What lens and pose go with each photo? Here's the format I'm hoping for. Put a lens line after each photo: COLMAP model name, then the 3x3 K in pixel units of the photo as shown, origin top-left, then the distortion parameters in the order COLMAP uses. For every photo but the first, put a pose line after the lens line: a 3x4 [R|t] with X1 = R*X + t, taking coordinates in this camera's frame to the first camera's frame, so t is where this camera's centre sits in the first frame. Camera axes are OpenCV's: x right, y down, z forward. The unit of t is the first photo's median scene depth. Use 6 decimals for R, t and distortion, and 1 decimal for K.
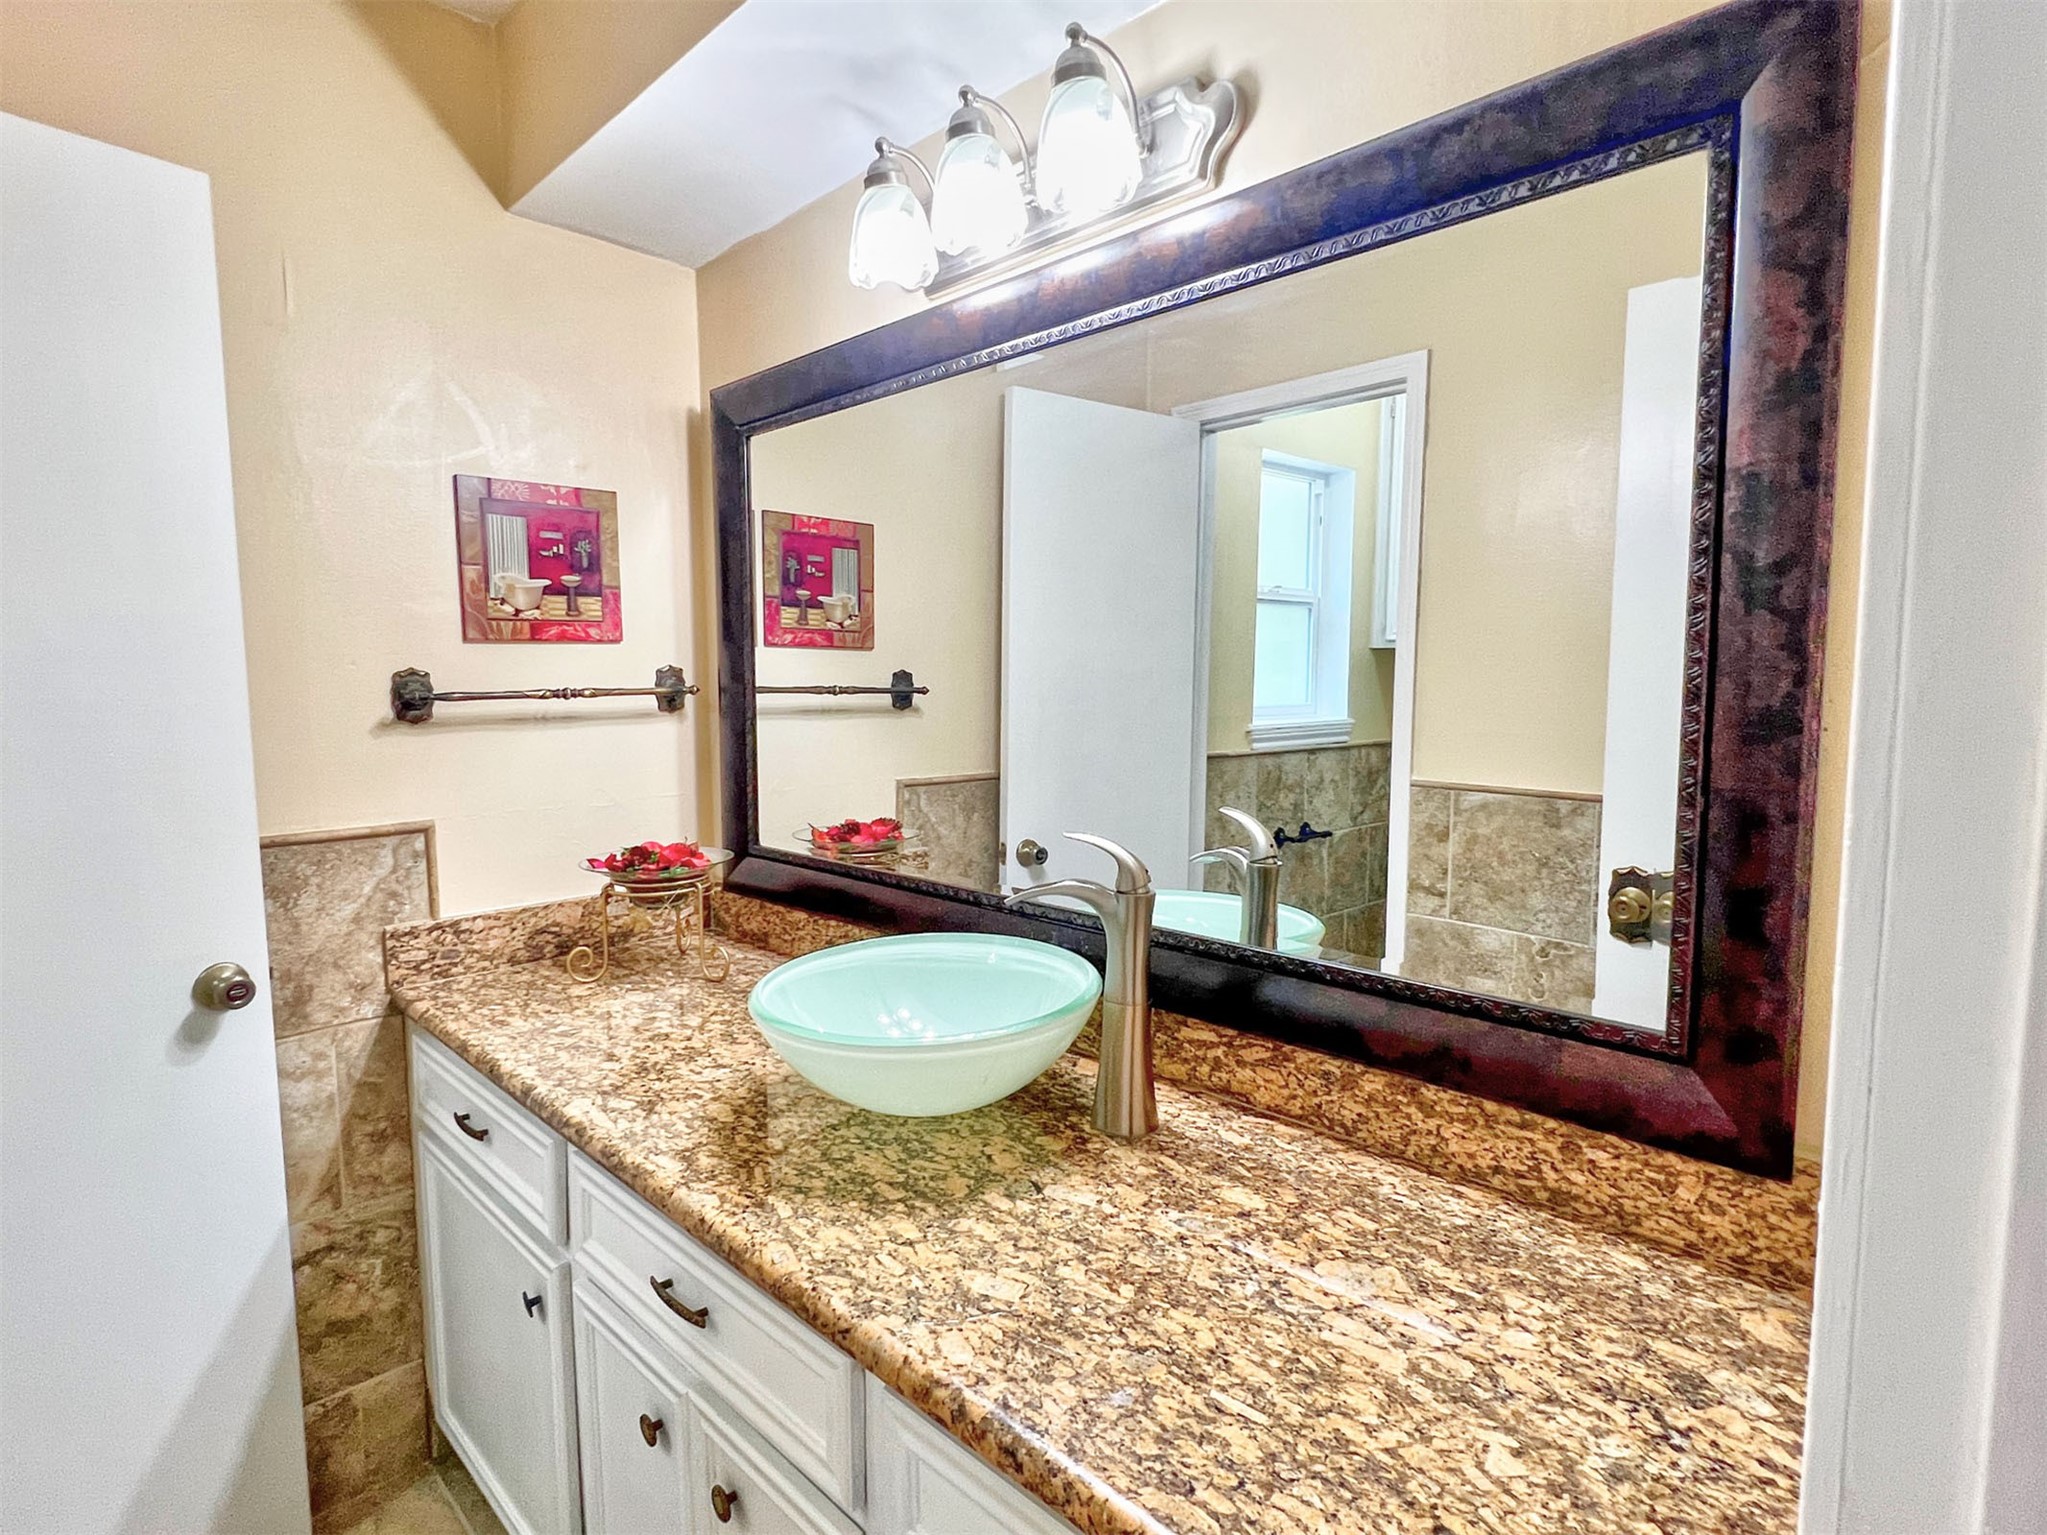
lens RADIAL K [[1097.8, 0, 1023.5], [0, 1097.8, 767.5], [0, 0, 1]] dist [-0.013493, -0.000215]
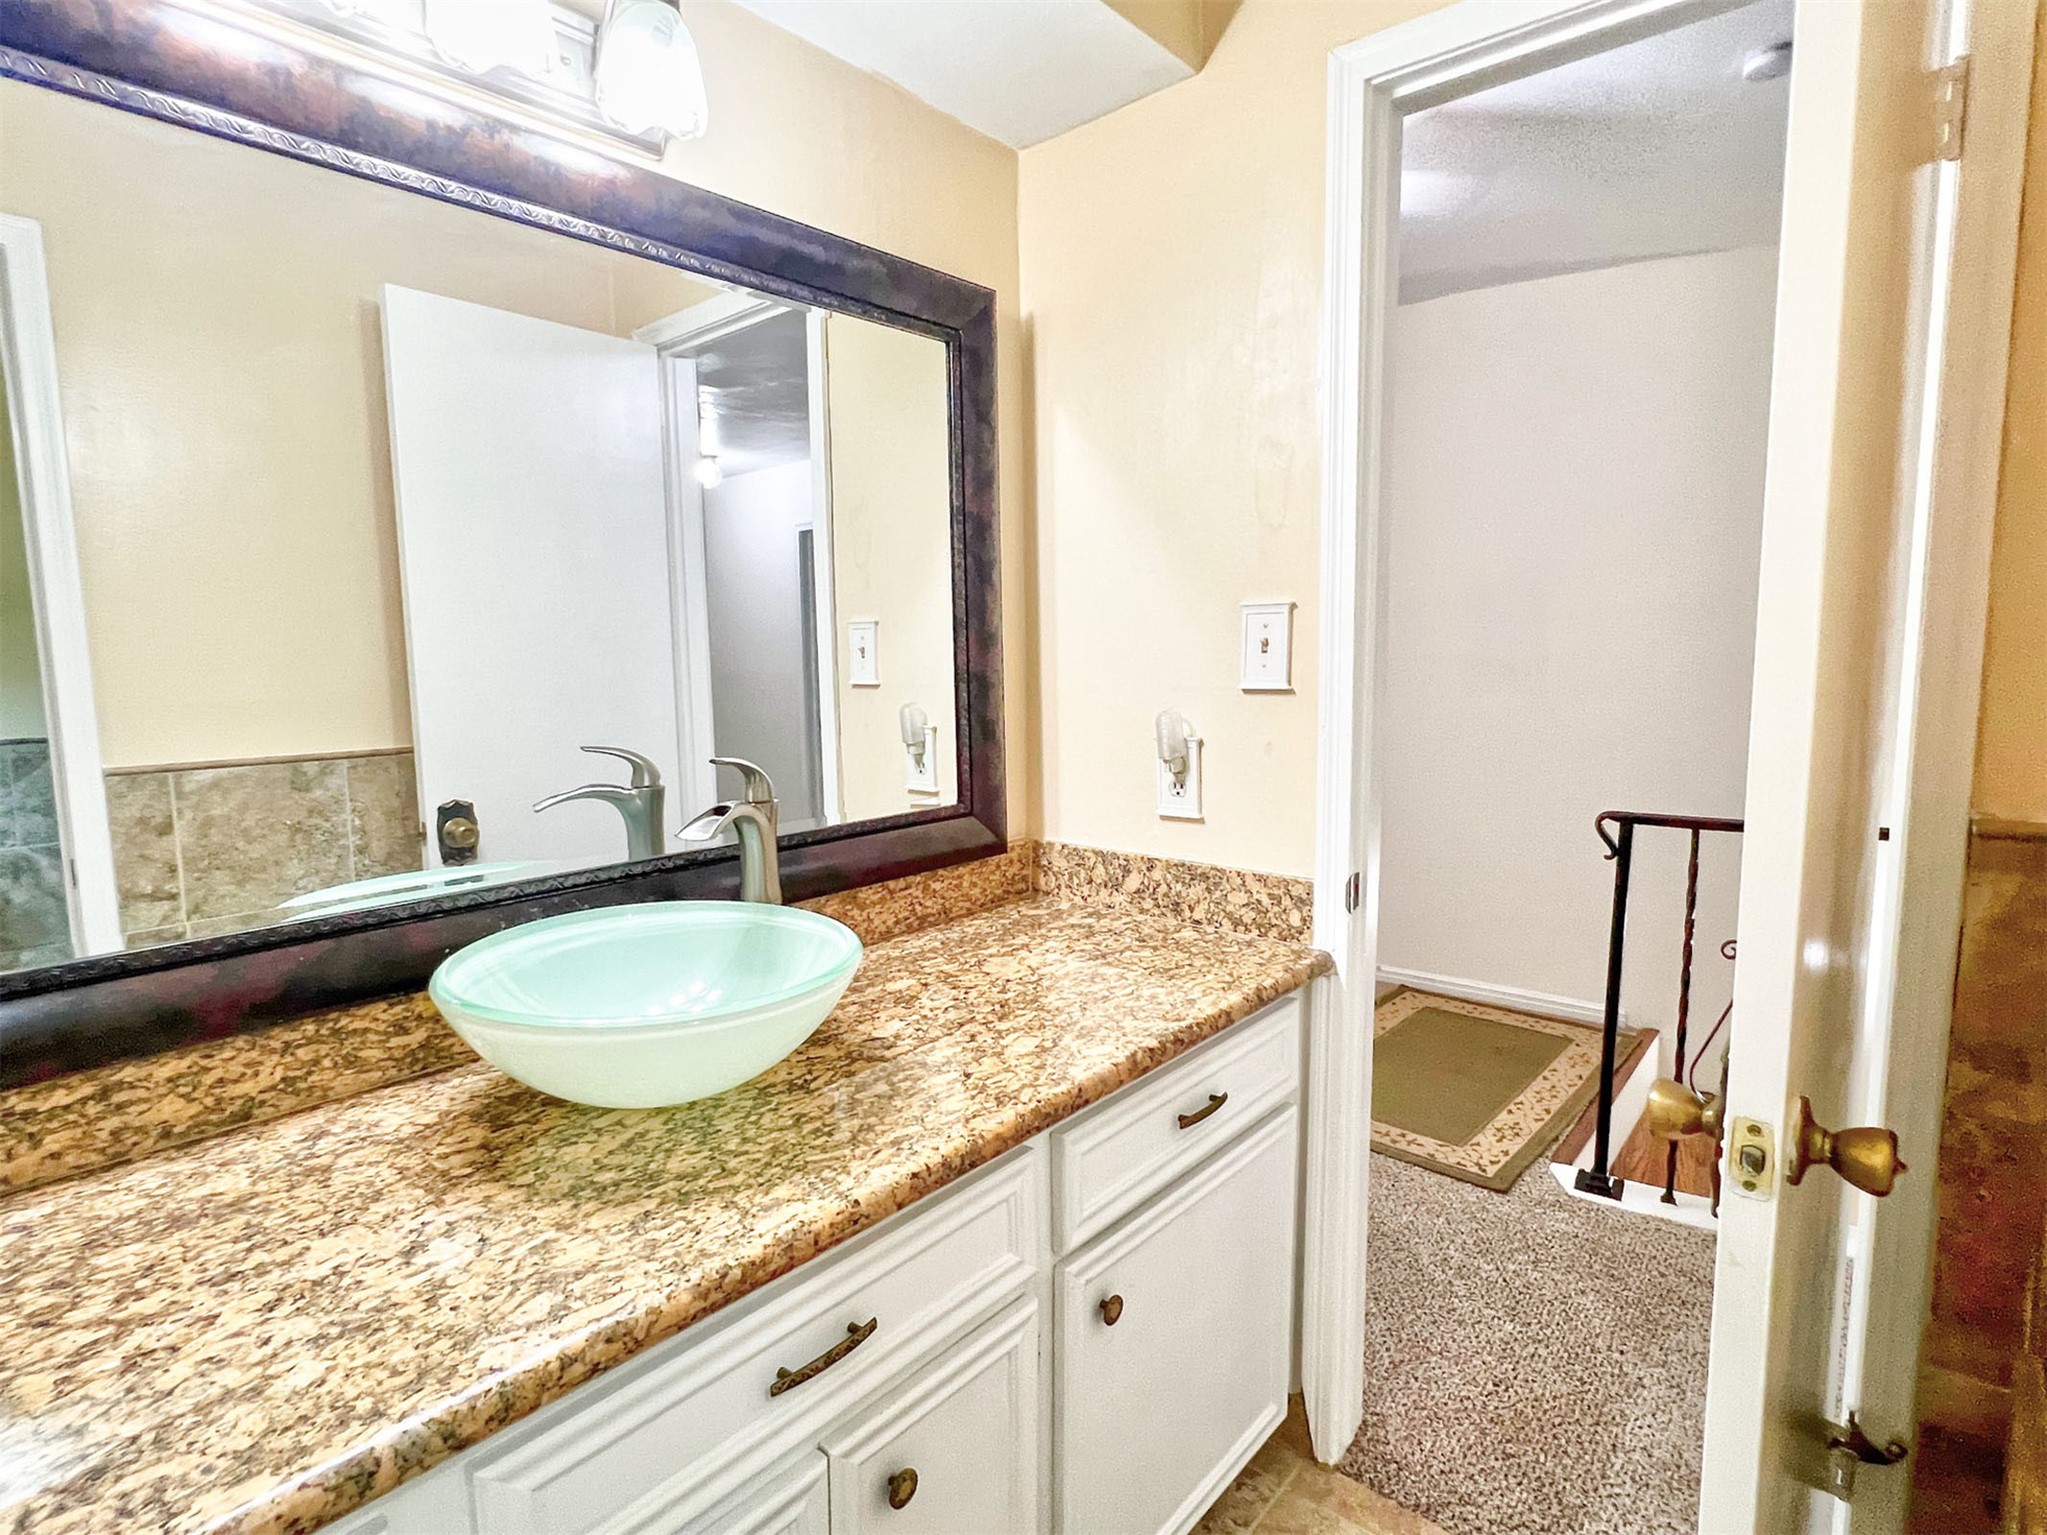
lens RADIAL K [[1097.8, 0, 1023.5], [0, 1097.8, 767.5], [0, 0, 1]] dist [-0.013493, -0.000215]
pose [[-0.098724, -0.108072, 0.989229, -1.033014], [0.106311, 0.987251, 0.118466, -0.026130], [-0.989420, 0.116861, -0.085976, 0.823382]]
